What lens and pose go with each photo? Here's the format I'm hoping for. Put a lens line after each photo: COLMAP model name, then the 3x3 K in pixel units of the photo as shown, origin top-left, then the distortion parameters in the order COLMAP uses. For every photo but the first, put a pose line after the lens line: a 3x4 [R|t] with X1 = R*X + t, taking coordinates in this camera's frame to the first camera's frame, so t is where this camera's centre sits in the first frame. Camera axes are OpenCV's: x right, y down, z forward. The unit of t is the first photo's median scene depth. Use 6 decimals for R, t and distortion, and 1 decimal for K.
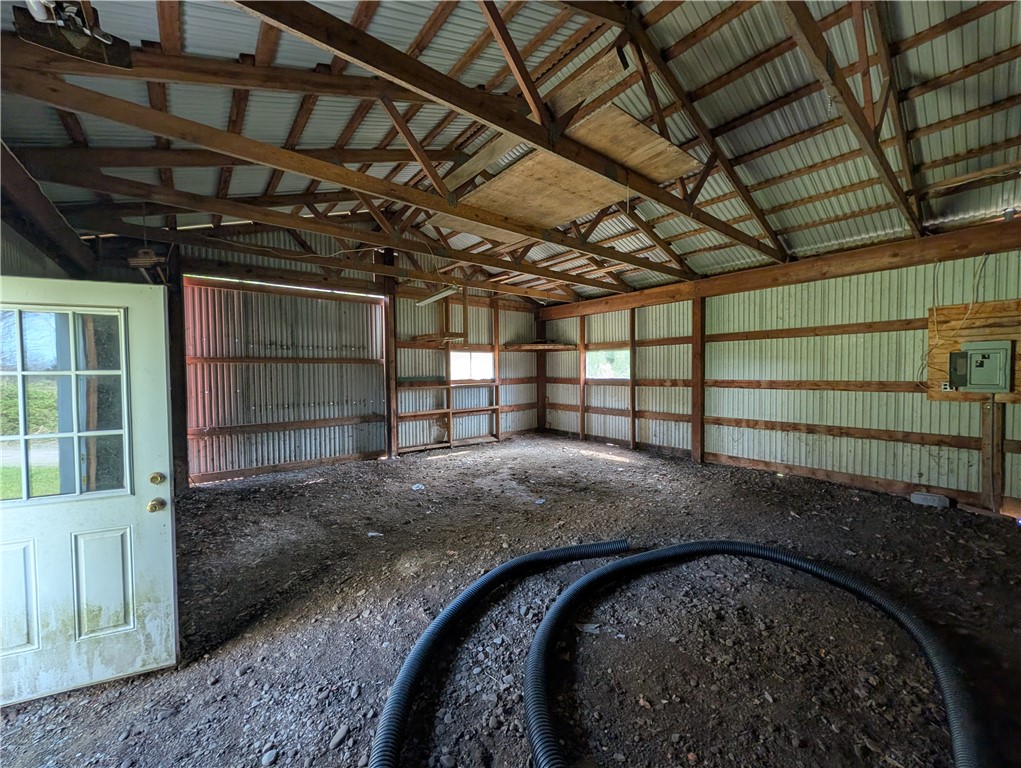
lens RADIAL K [[393.9, 0, 509.9], [0, 393.9, 384.3], [0, 0, 1]] dist [0.003231, 0.000498]
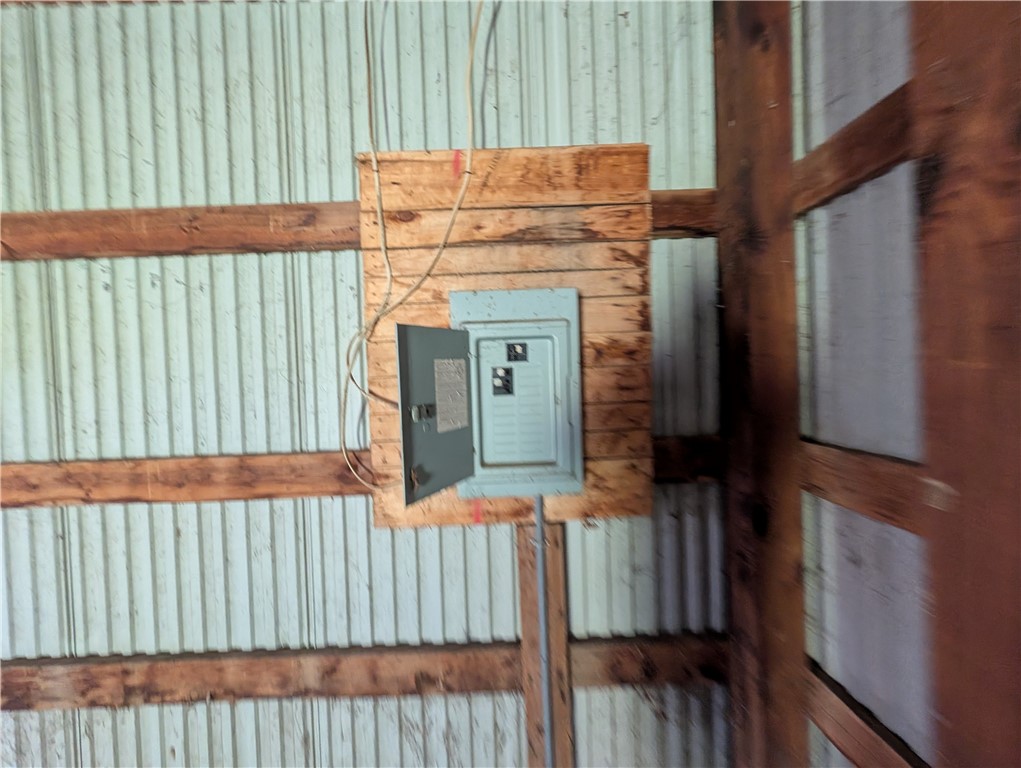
lens RADIAL K [[393.9, 0, 509.7], [0, 393.9, 384.3], [0, 0, 1]] dist [0.003231, 0.000498]
pose [[0.621306, -0.023736, 0.783208, 0.300568], [0.055183, 0.998385, -0.013519, -0.013870], [-0.781622, 0.051619, 0.621612, 0.254598]]
